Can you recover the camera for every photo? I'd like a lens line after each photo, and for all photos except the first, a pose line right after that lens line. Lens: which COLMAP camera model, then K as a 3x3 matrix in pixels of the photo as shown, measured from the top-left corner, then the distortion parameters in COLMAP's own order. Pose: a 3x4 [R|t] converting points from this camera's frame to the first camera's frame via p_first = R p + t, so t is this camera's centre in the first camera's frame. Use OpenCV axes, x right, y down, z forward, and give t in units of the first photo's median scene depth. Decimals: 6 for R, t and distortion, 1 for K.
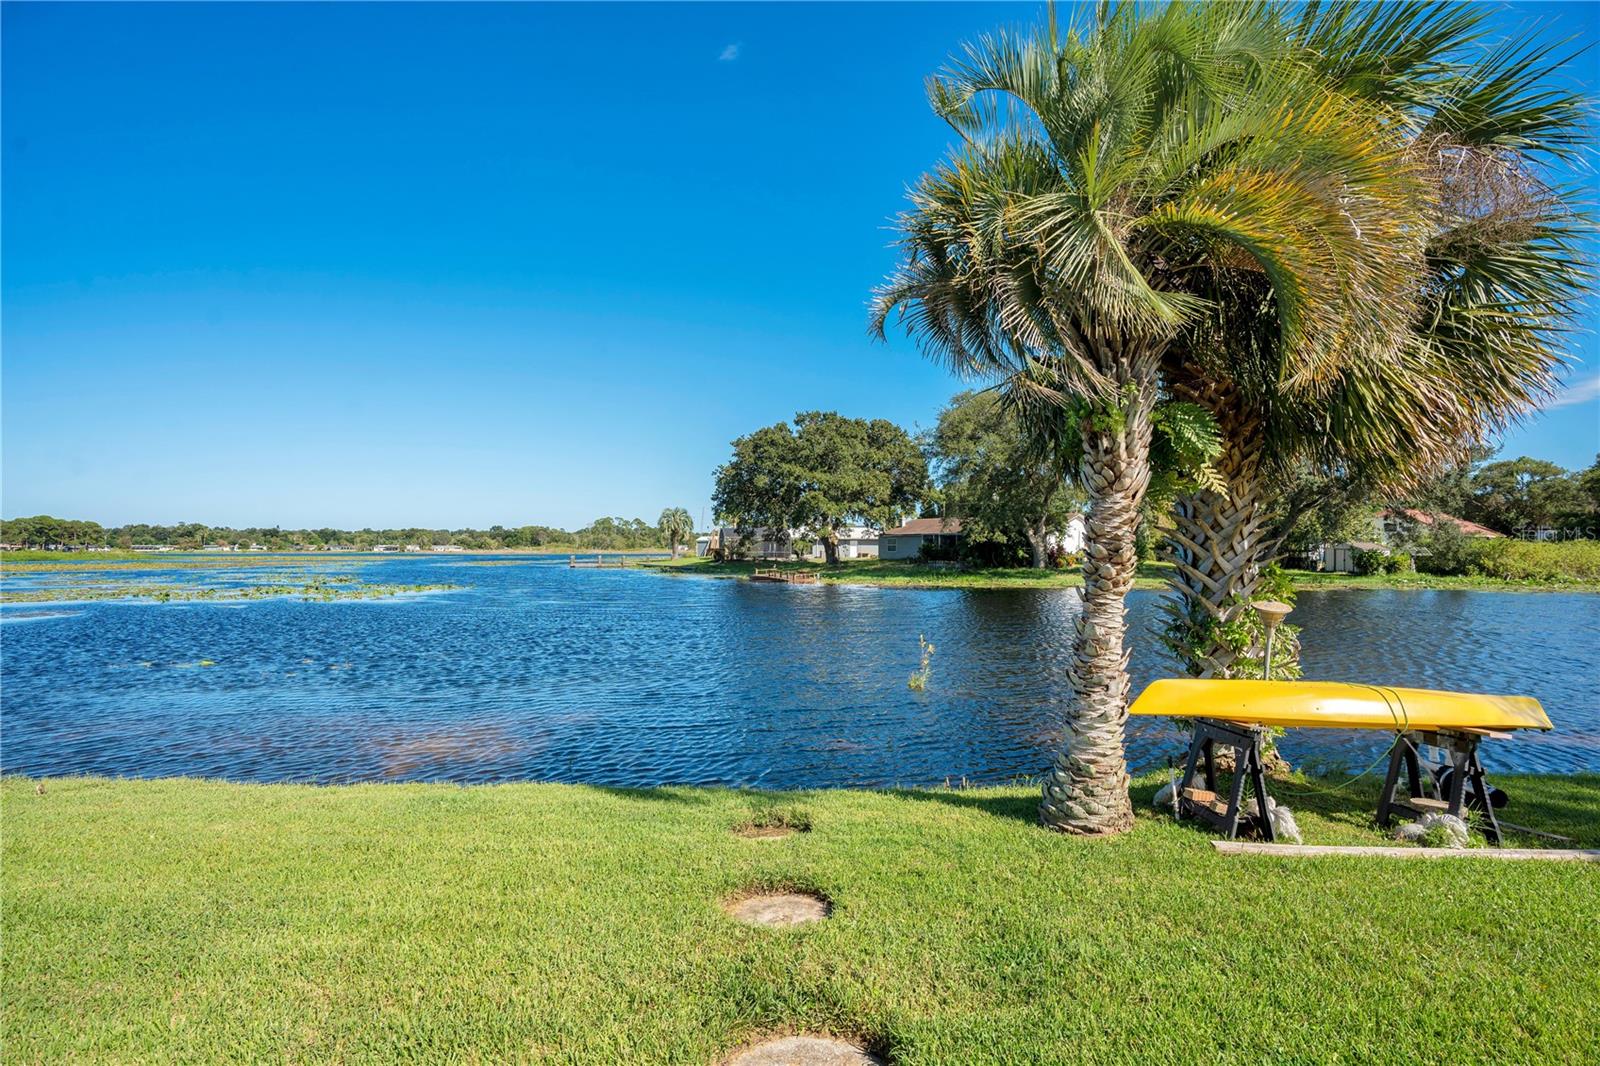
lens RADIAL K [[791.3, 0, 800.0], [0, 791.3, 533.0], [0, 0, 1]] dist [-0.066603, 0.036058]
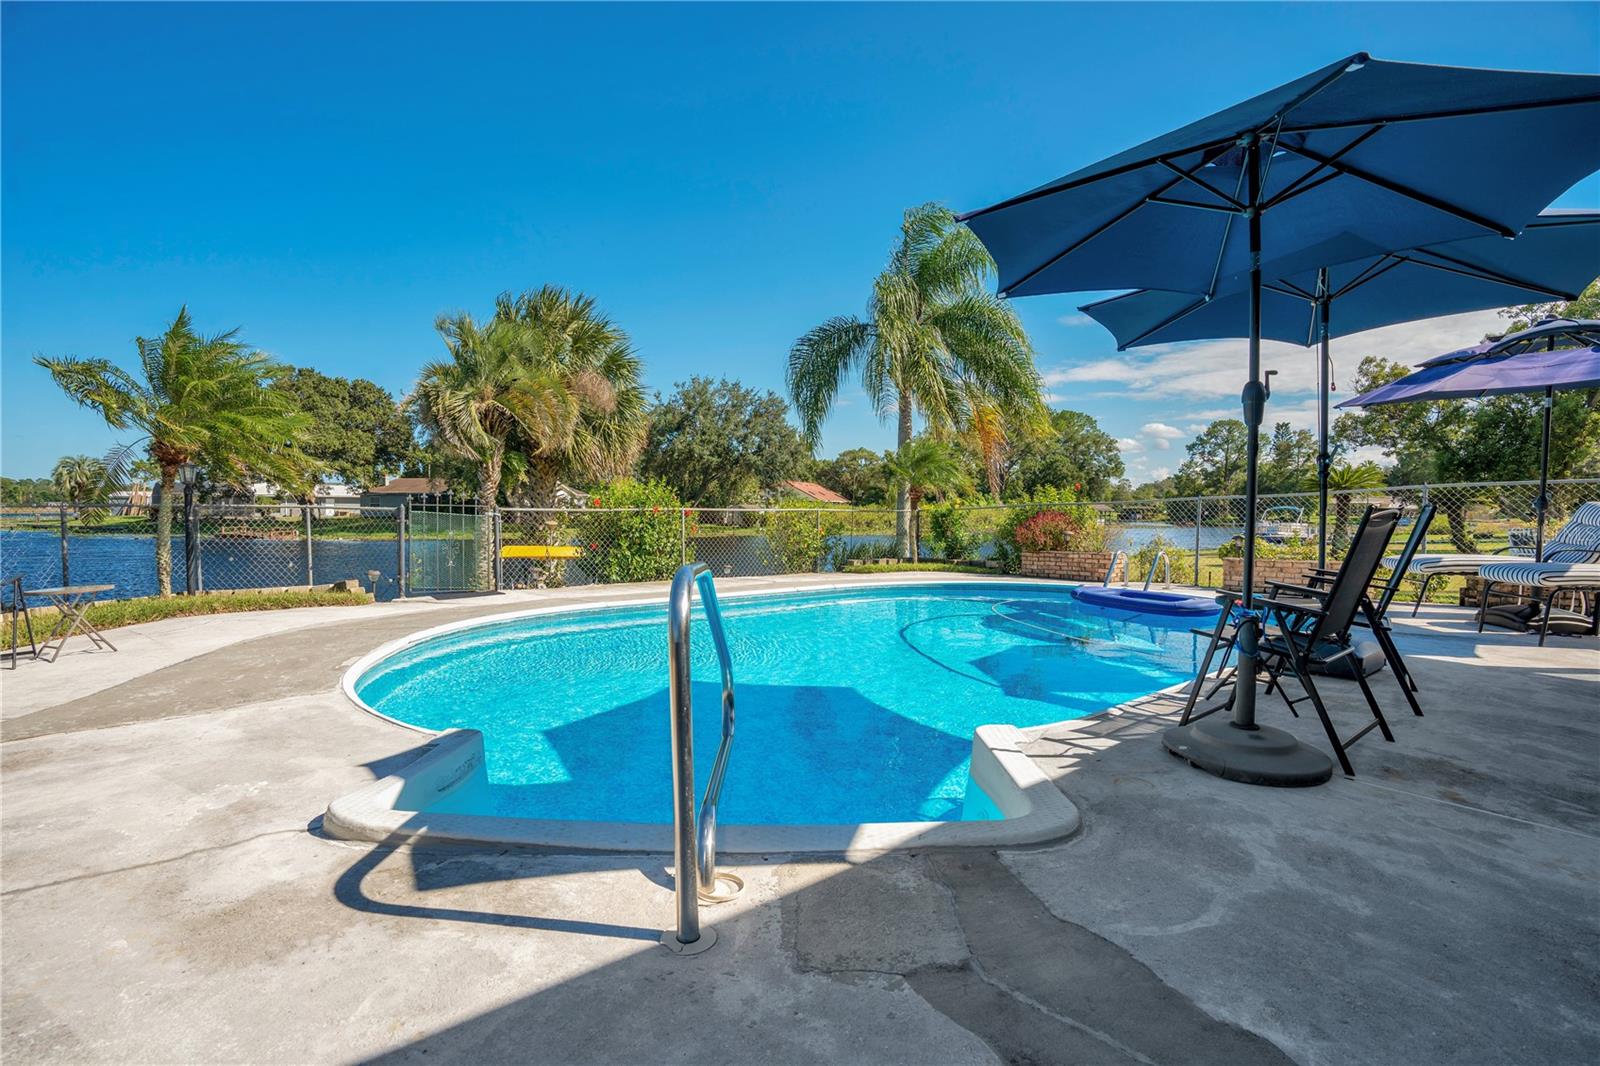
lens RADIAL K [[791.3, 0, 800.0], [0, 791.3, 533.0], [0, 0, 1]] dist [-0.066603, 0.036058]
pose [[0.812111, -0.010987, 0.583399, -0.027330], [-0.018162, 0.998862, 0.044092, -0.000758], [-0.583220, -0.046403, 0.810988, -0.153640]]
